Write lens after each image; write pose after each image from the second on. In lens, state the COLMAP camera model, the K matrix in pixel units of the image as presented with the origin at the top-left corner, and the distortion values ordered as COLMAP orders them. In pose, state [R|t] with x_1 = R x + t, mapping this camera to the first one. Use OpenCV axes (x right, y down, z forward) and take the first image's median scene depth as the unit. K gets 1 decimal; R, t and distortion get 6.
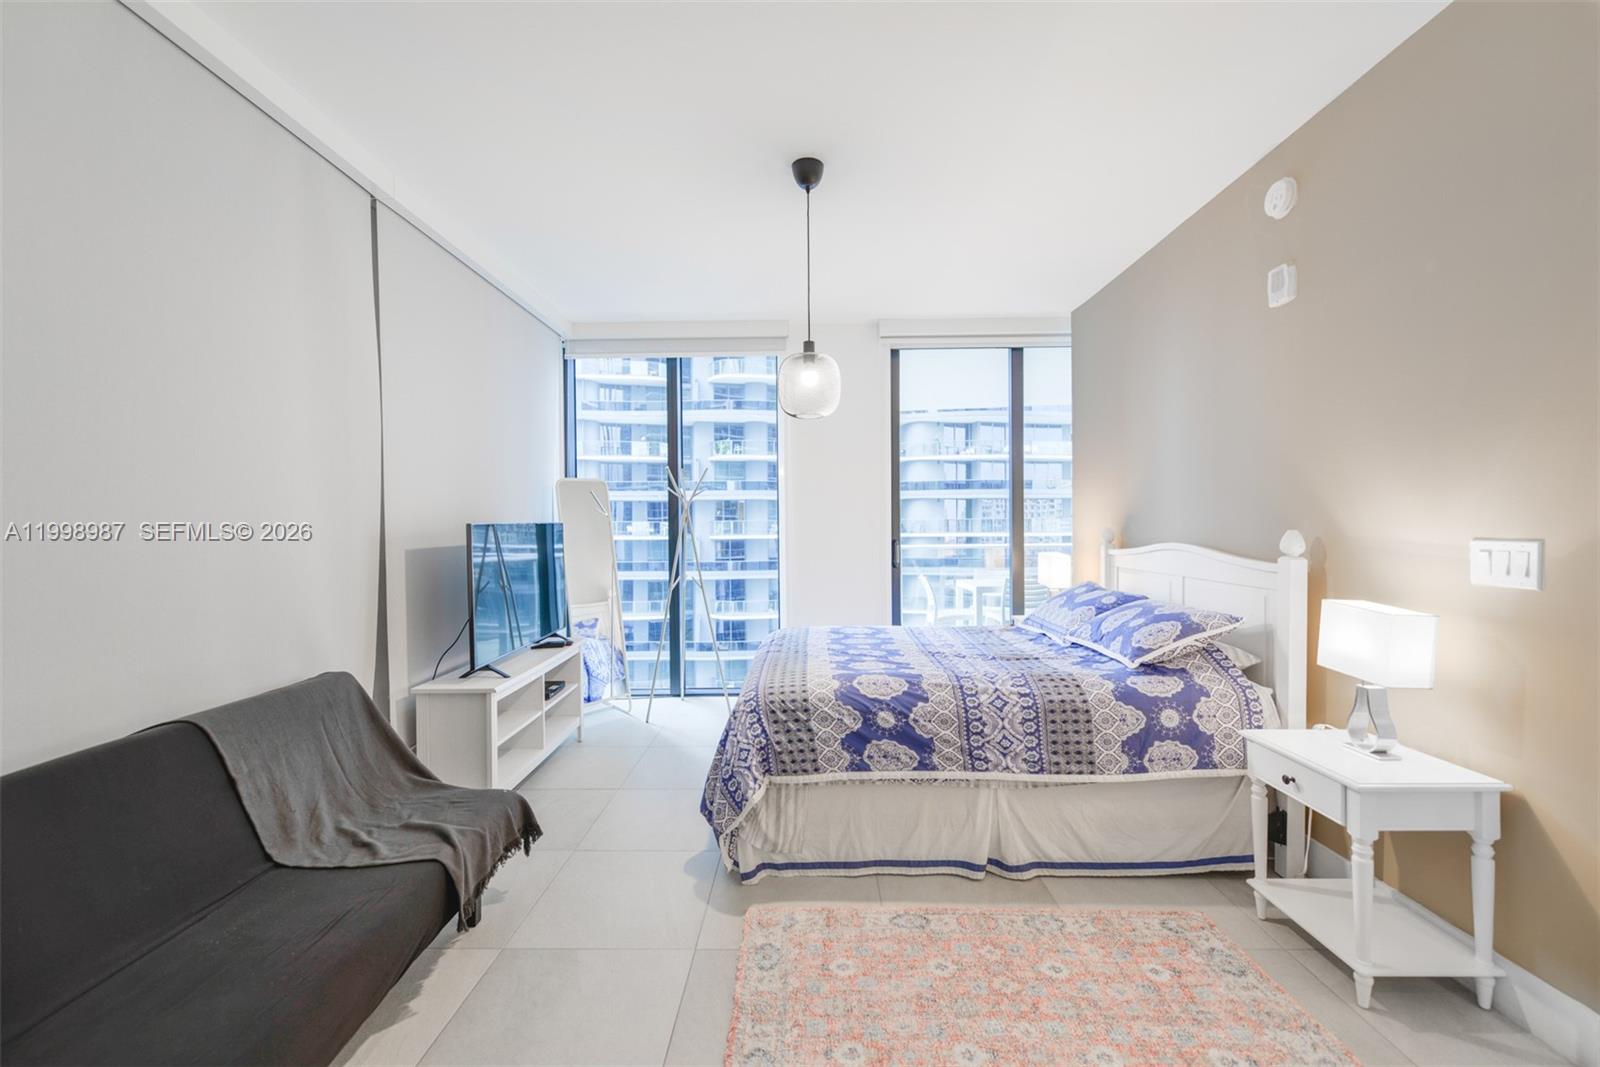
lens RADIAL K [[664.7, 0, 849.6], [0, 664.7, 535.8], [0, 0, 1]] dist [0.010639, -0.001376]
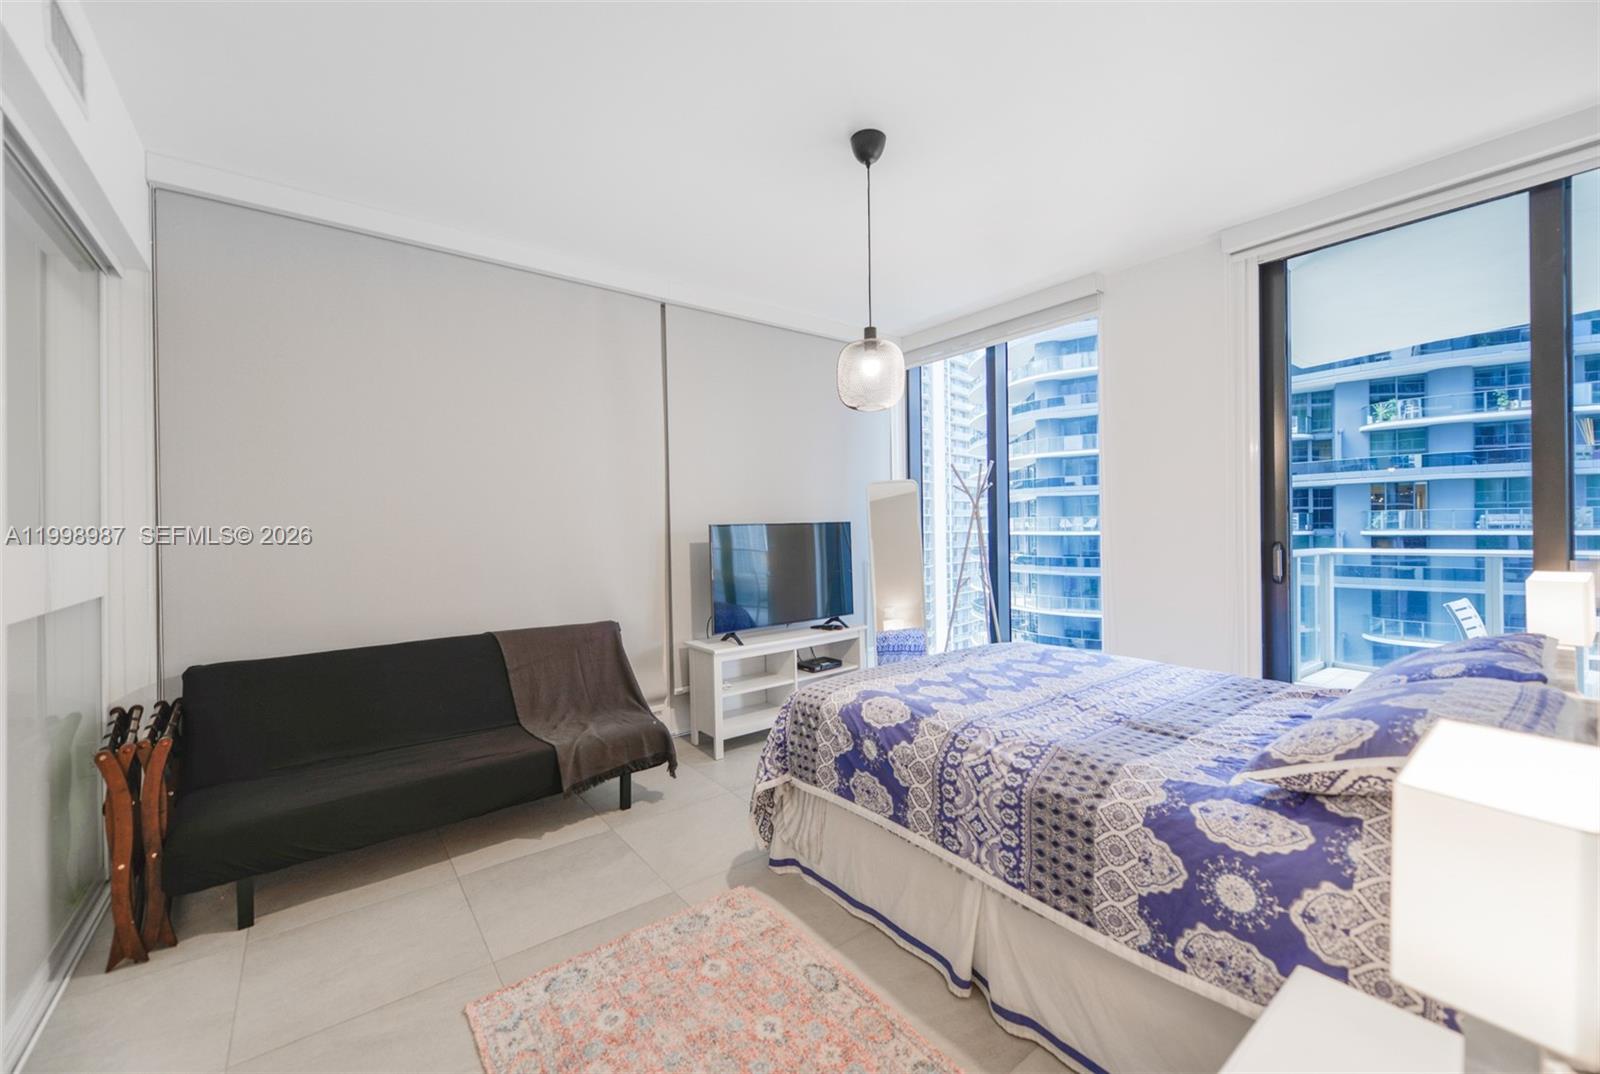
lens RADIAL K [[664.7, 0, 771.3], [0, 664.7, 530.3], [0, 0, 1]] dist [0.010639, -0.001376]
pose [[0.581252, 0.004795, -0.813709, 0.690266], [-0.003622, 0.999988, 0.003306, -0.013221], [0.813715, 0.001026, 0.581263, 0.391077]]
